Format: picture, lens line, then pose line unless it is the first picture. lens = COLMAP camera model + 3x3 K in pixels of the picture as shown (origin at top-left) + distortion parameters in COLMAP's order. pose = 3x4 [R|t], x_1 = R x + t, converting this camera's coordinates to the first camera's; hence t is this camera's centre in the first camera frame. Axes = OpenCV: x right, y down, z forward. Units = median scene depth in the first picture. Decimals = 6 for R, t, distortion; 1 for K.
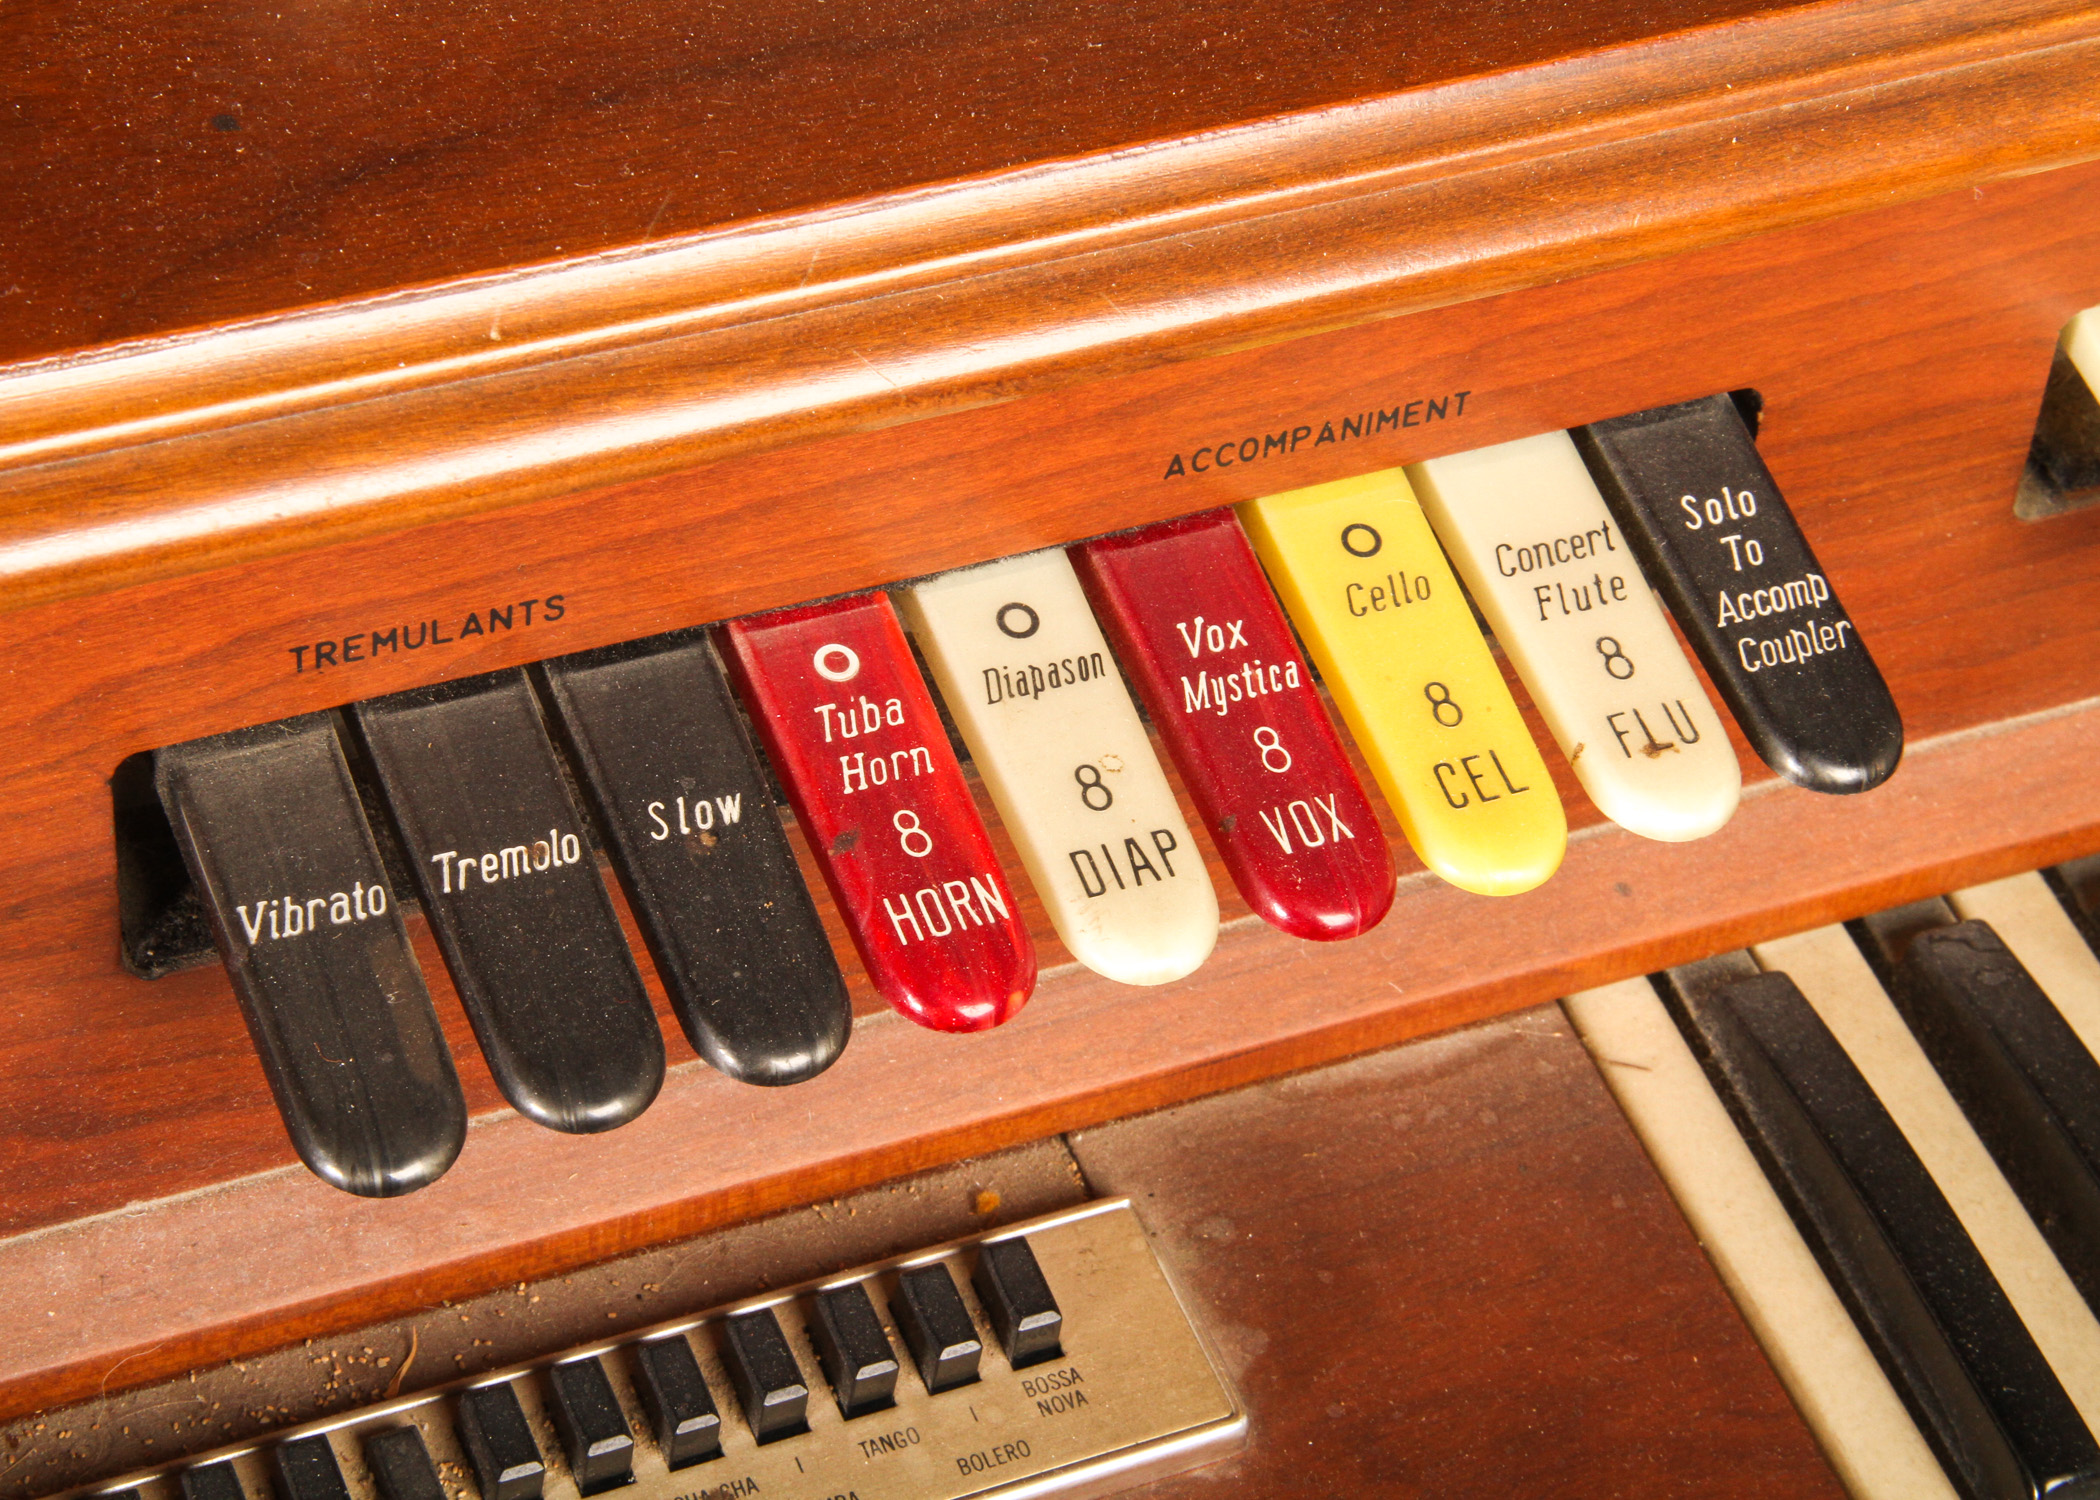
lens RADIAL K [[5473.7, 0, 1050.0], [0, 5473.7, 750.0], [0, 0, 1]] dist [0.225651, 0.443250]
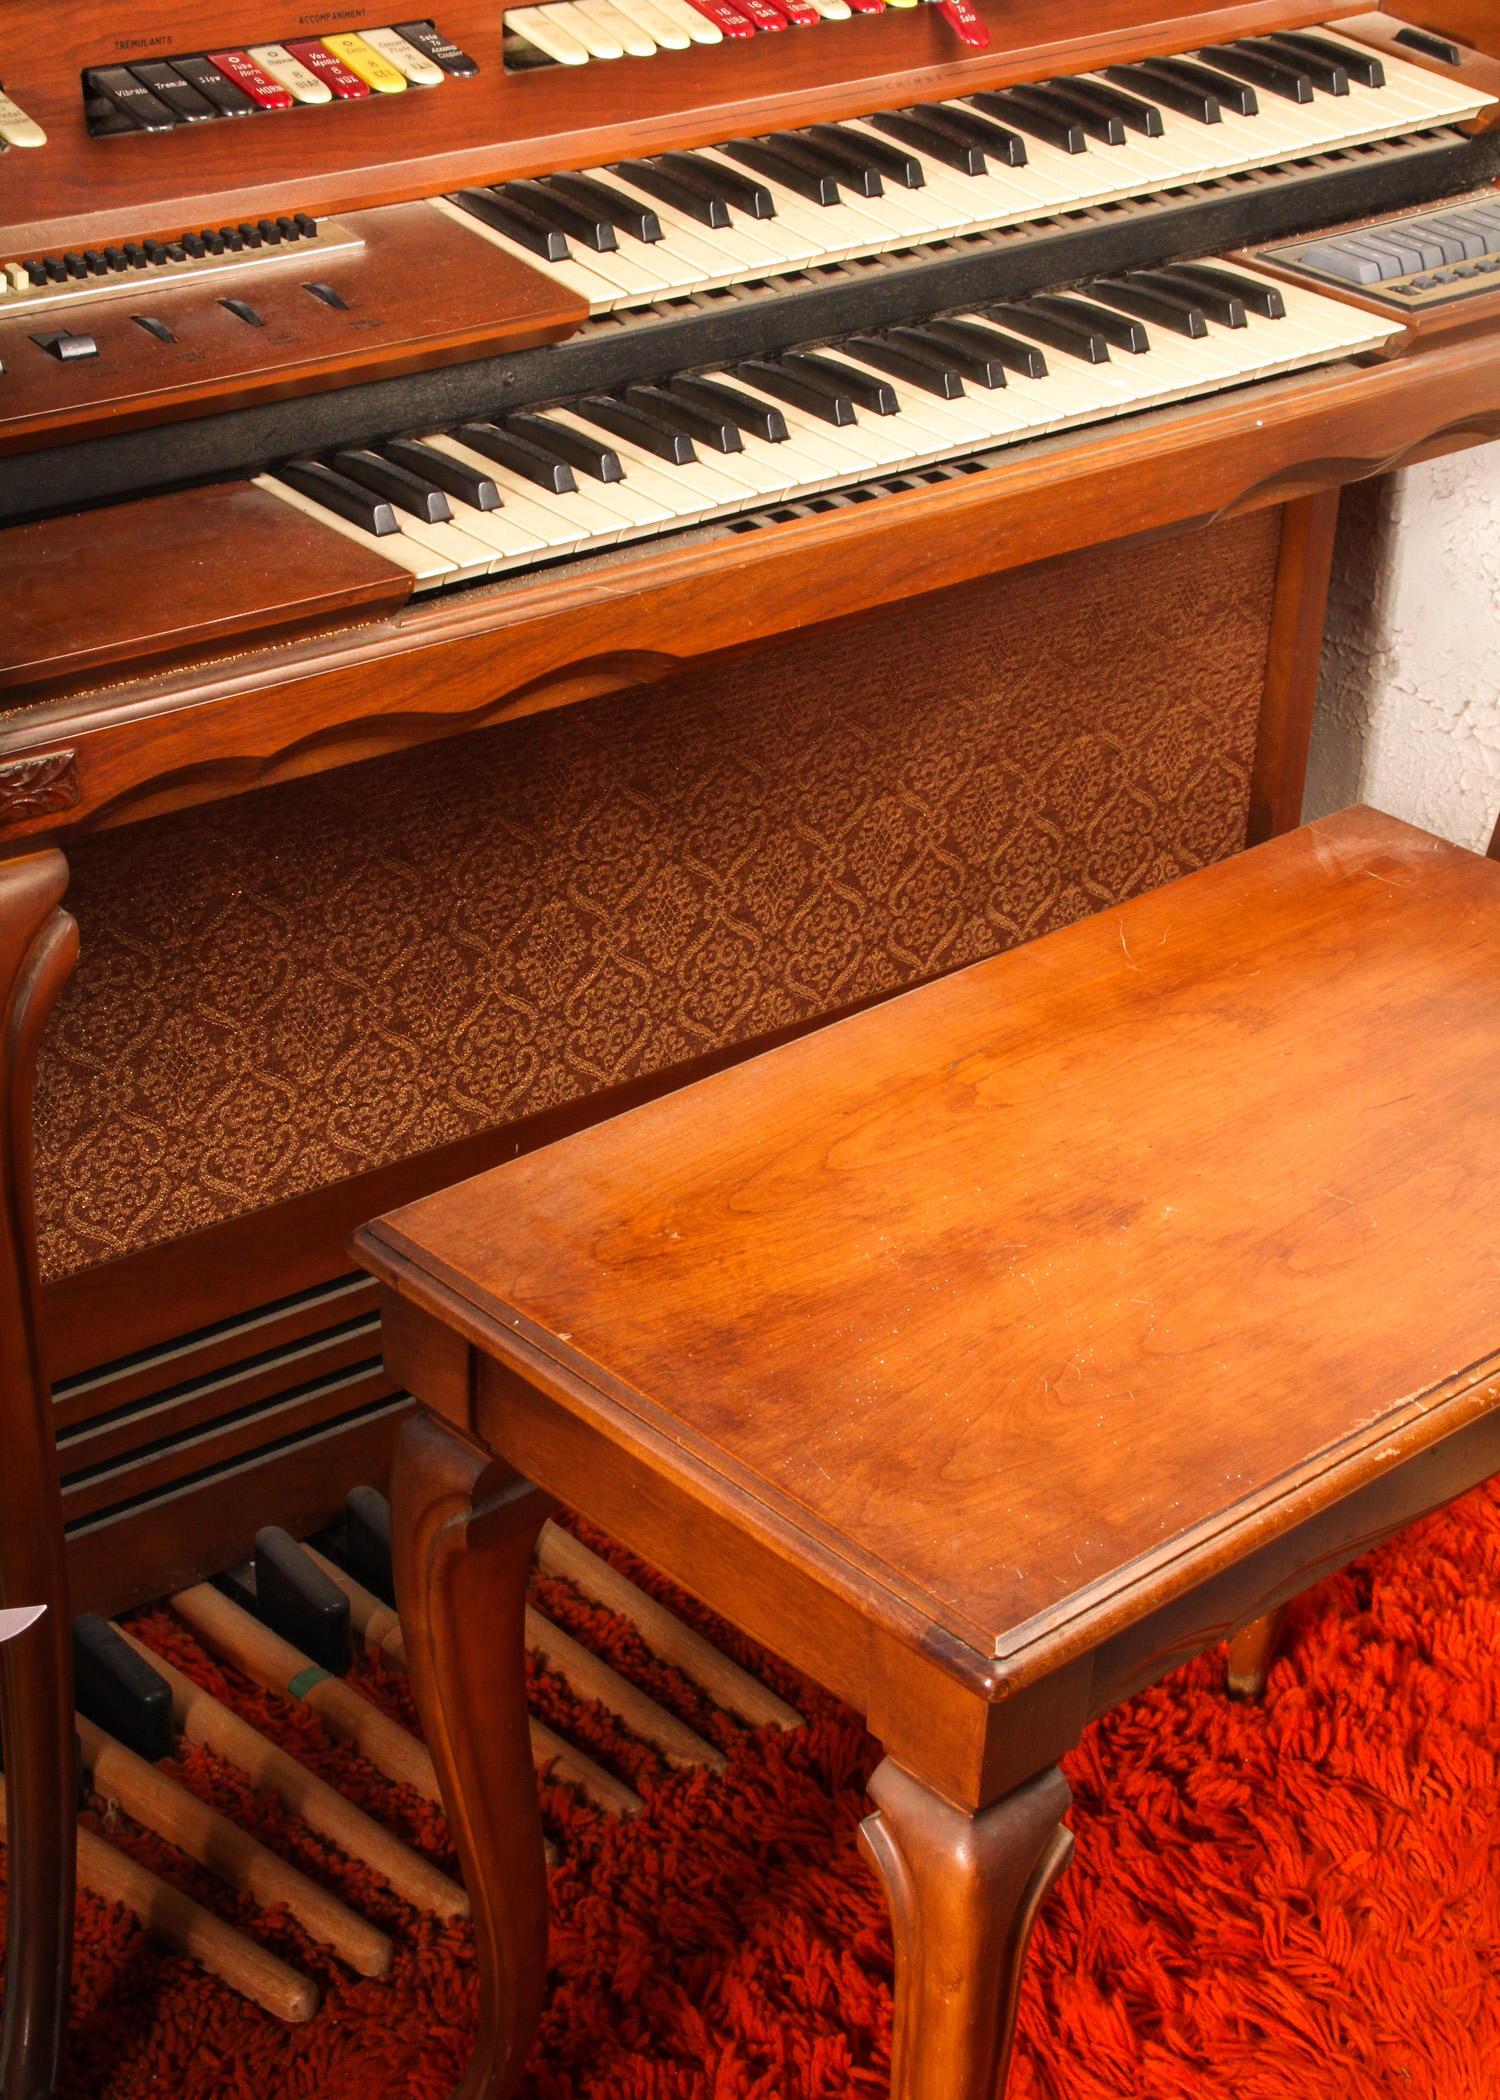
lens RADIAL K [[3698.6, 0, 742.9], [0, 3698.6, 1070.8], [0, 0, 1]] dist [0.122587, 0.444746]
pose [[0.968081, -0.181705, 0.172633, -0.303777], [0.219835, 0.946400, -0.236643, 1.519856], [-0.120380, 0.267040, 0.956137, -1.680395]]
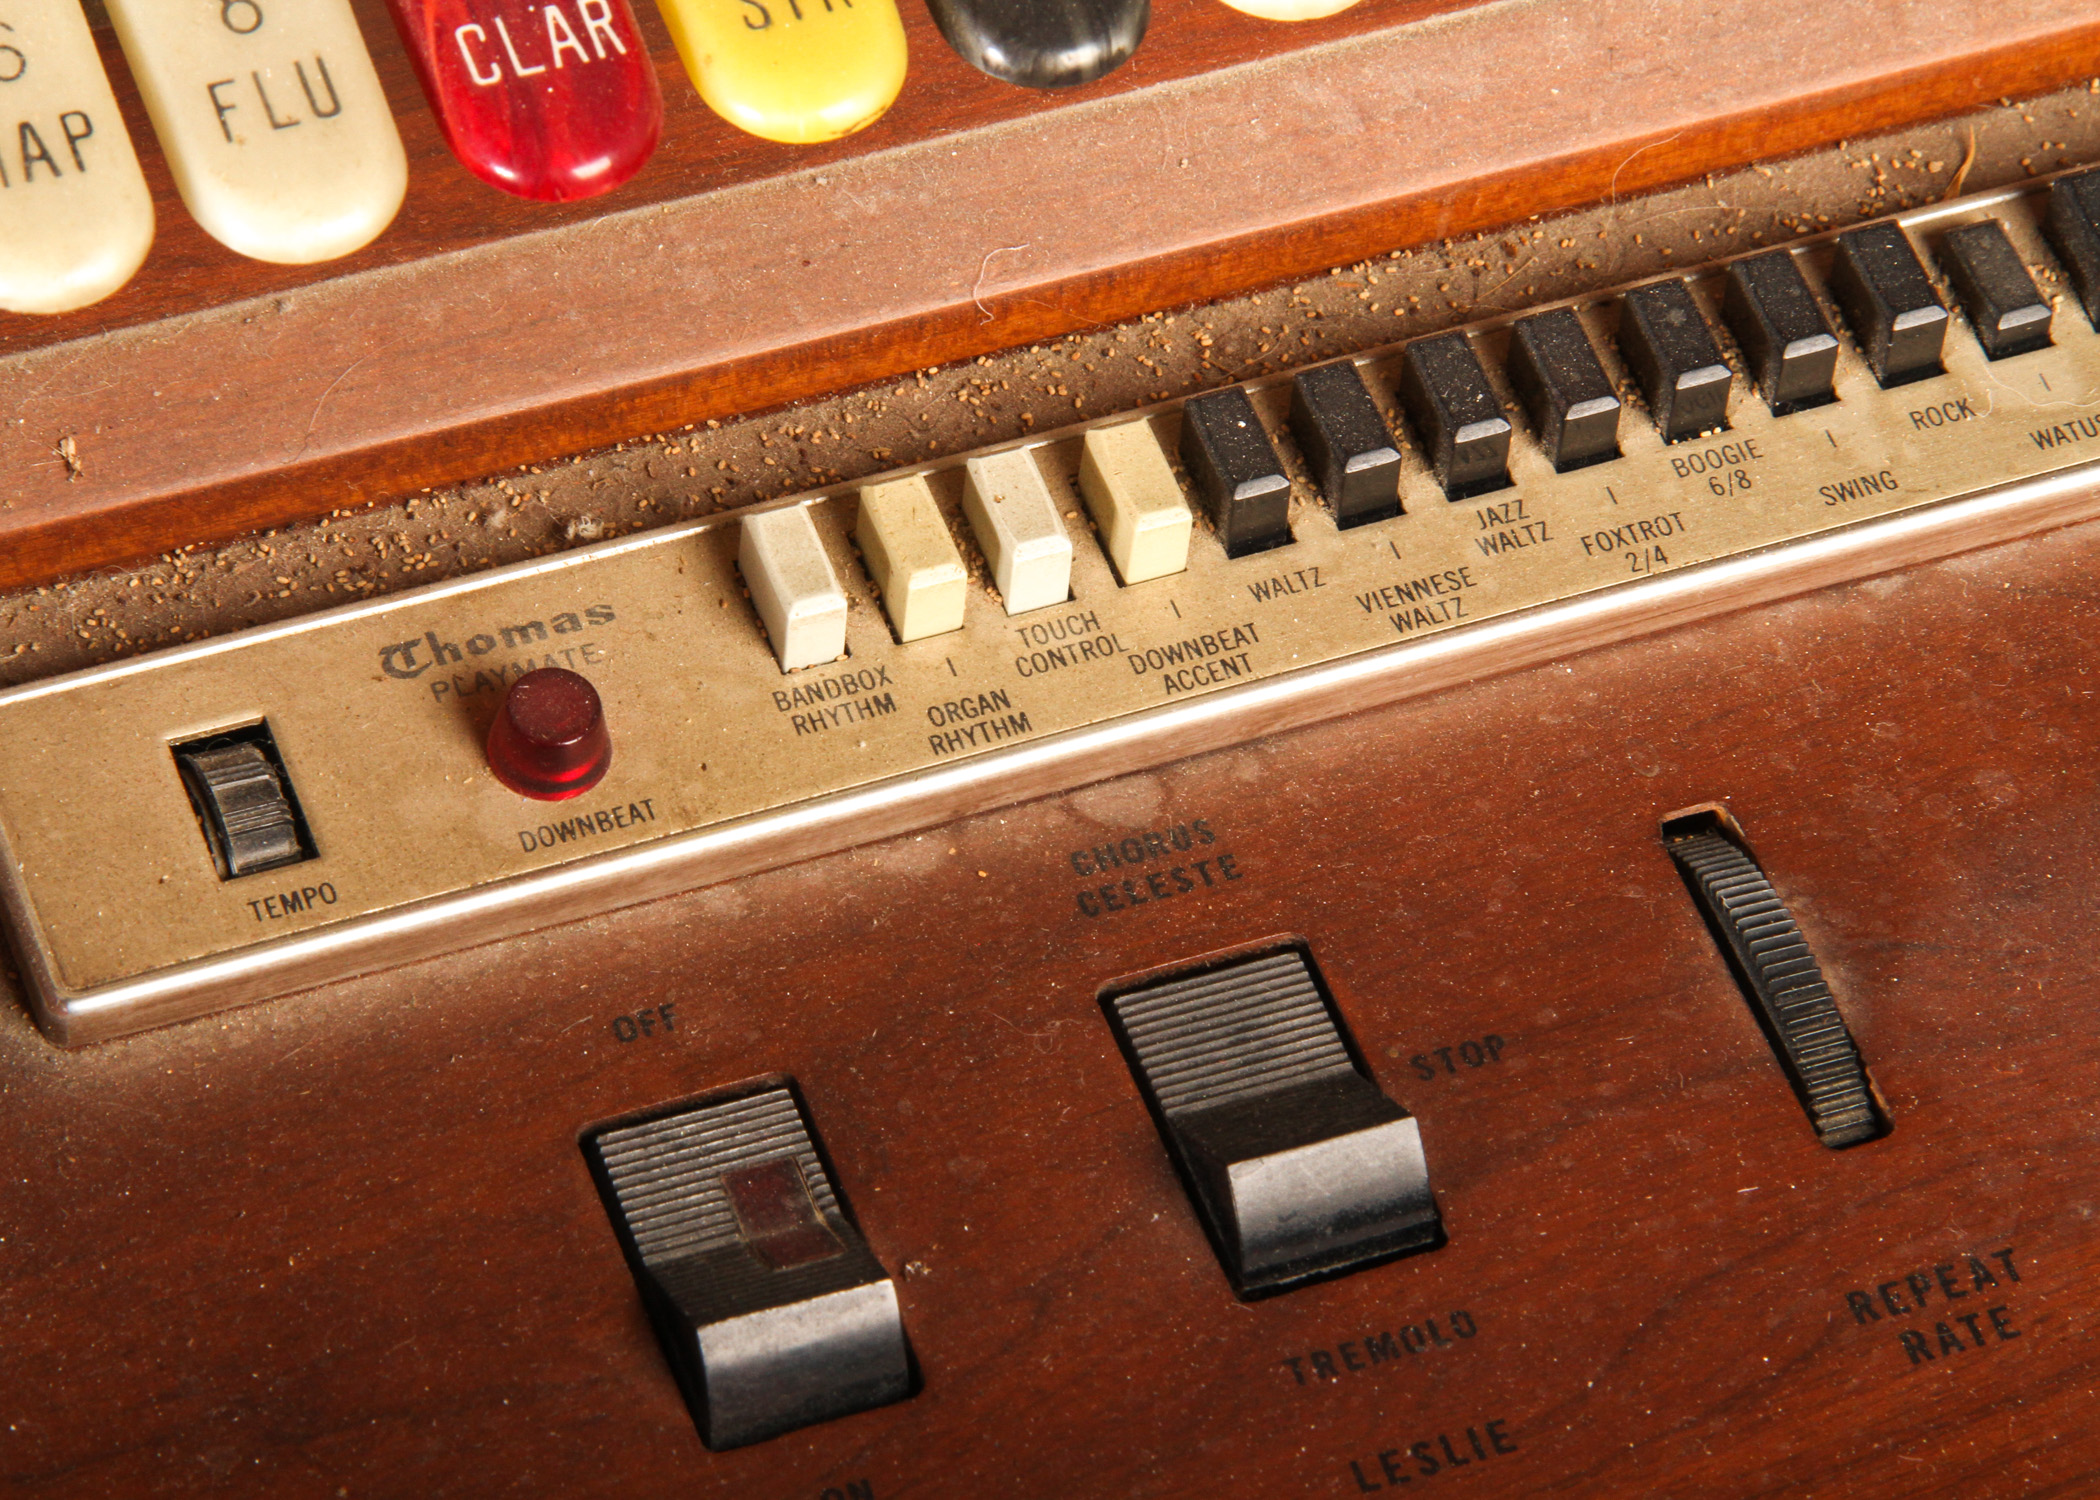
lens RADIAL K [[8783.0, 0, 1050.0], [0, 8783.0, 750.0], [0, 0, 1]] dist [0.335407, 3.738835]
pose [[0.995096, -0.014337, -0.097865, -0.126729], [0.018055, 0.999144, 0.037213, 0.148629], [0.097247, -0.038797, 0.994504, -0.322646]]
